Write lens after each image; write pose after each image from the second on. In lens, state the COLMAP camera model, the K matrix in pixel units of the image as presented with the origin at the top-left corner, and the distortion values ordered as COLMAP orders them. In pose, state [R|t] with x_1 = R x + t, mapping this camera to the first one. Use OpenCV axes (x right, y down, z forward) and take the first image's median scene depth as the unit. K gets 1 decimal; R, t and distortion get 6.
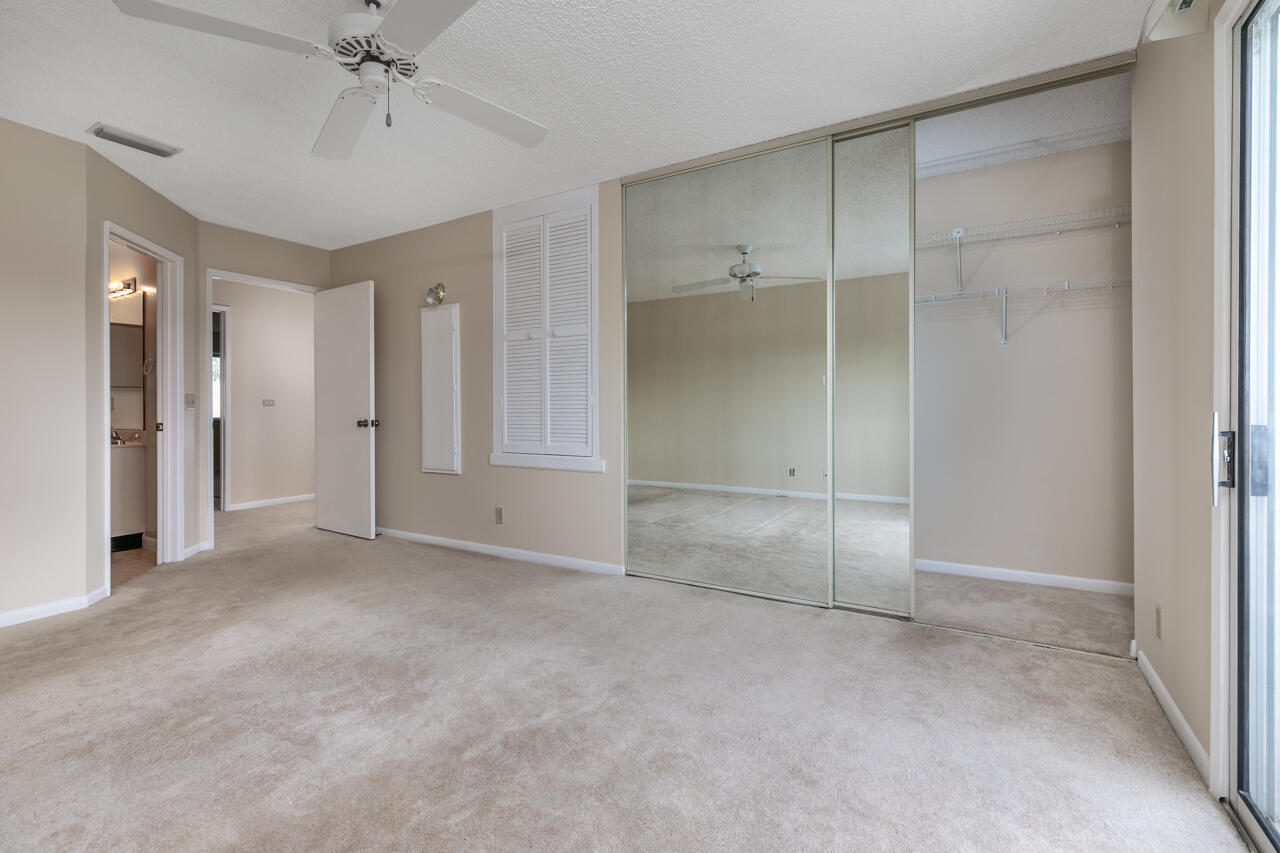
lens RADIAL K [[576.7, 0, 641.6], [0, 576.7, 418.9], [0, 0, 1]] dist [0.002382, 0.000611]
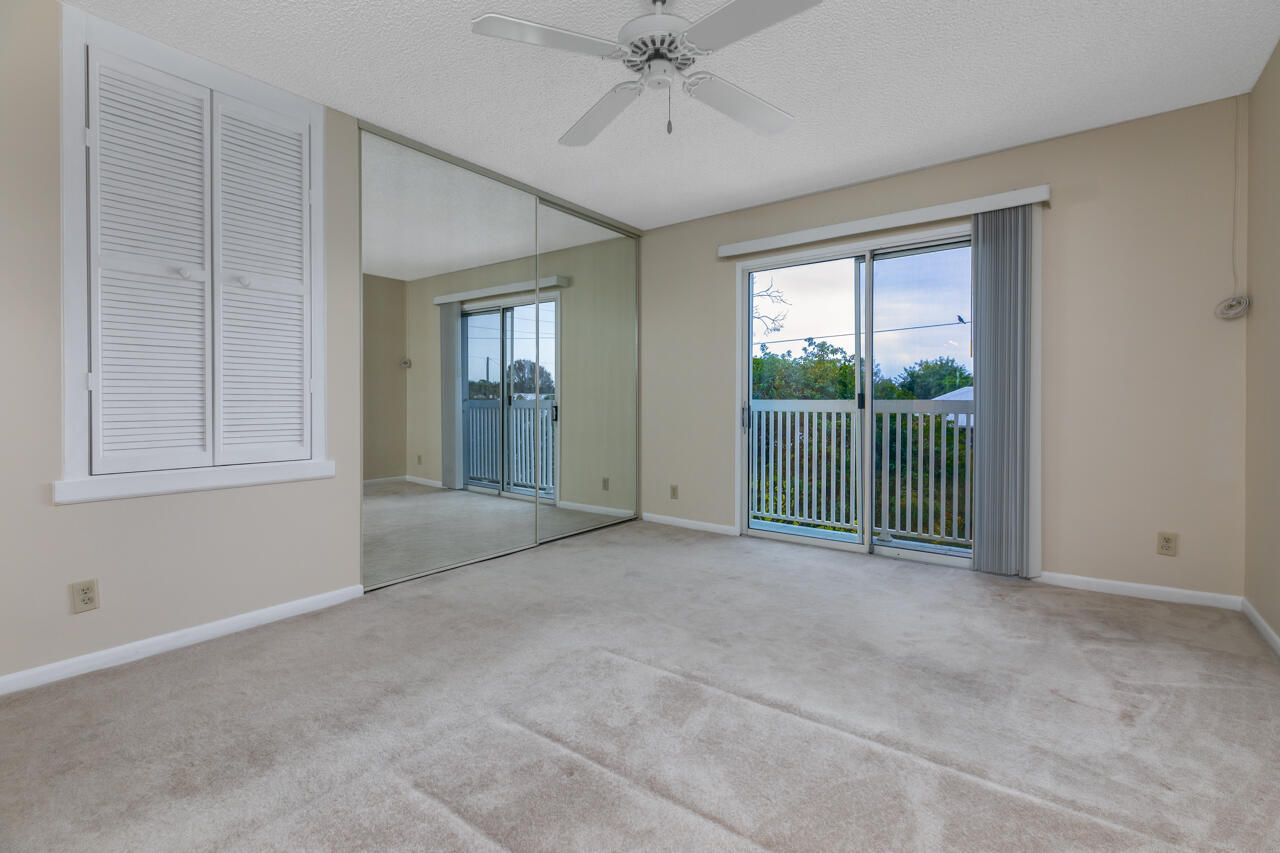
lens RADIAL K [[576.7, 0, 643.3], [0, 576.7, 417.0], [0, 0, 1]] dist [0.002382, 0.000611]
pose [[0.103810, -0.019854, 0.994399, -0.777514], [0.008973, 0.999779, 0.019025, -0.000391], [-0.994557, 0.006948, 0.103965, 0.476044]]
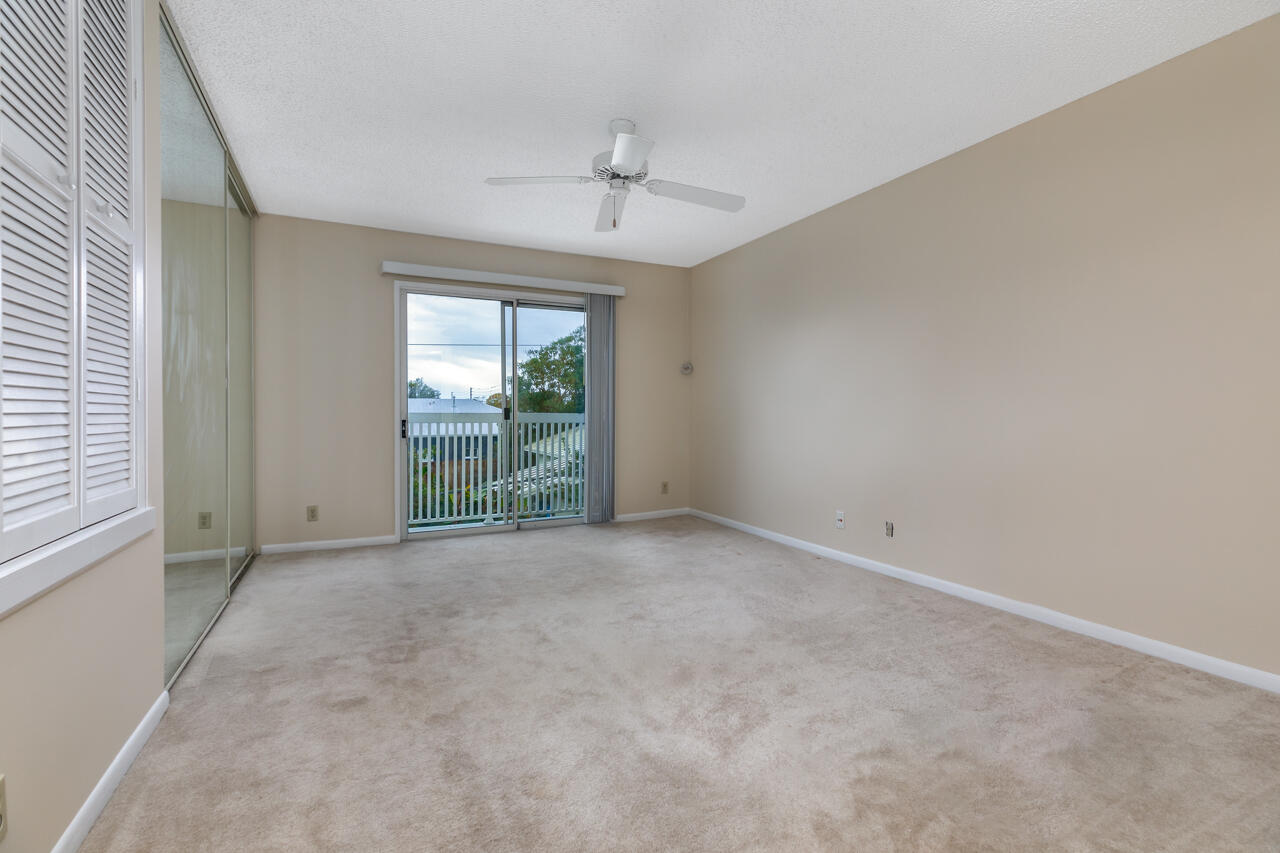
lens RADIAL K [[576.7, 0, 644.3], [0, 576.7, 417.9], [0, 0, 1]] dist [0.002382, 0.000611]
pose [[-0.848793, 0.002306, 0.528720, -0.678418], [0.010137, 0.999878, 0.011913, -0.007957], [-0.528628, 0.015471, -0.848713, 1.165573]]
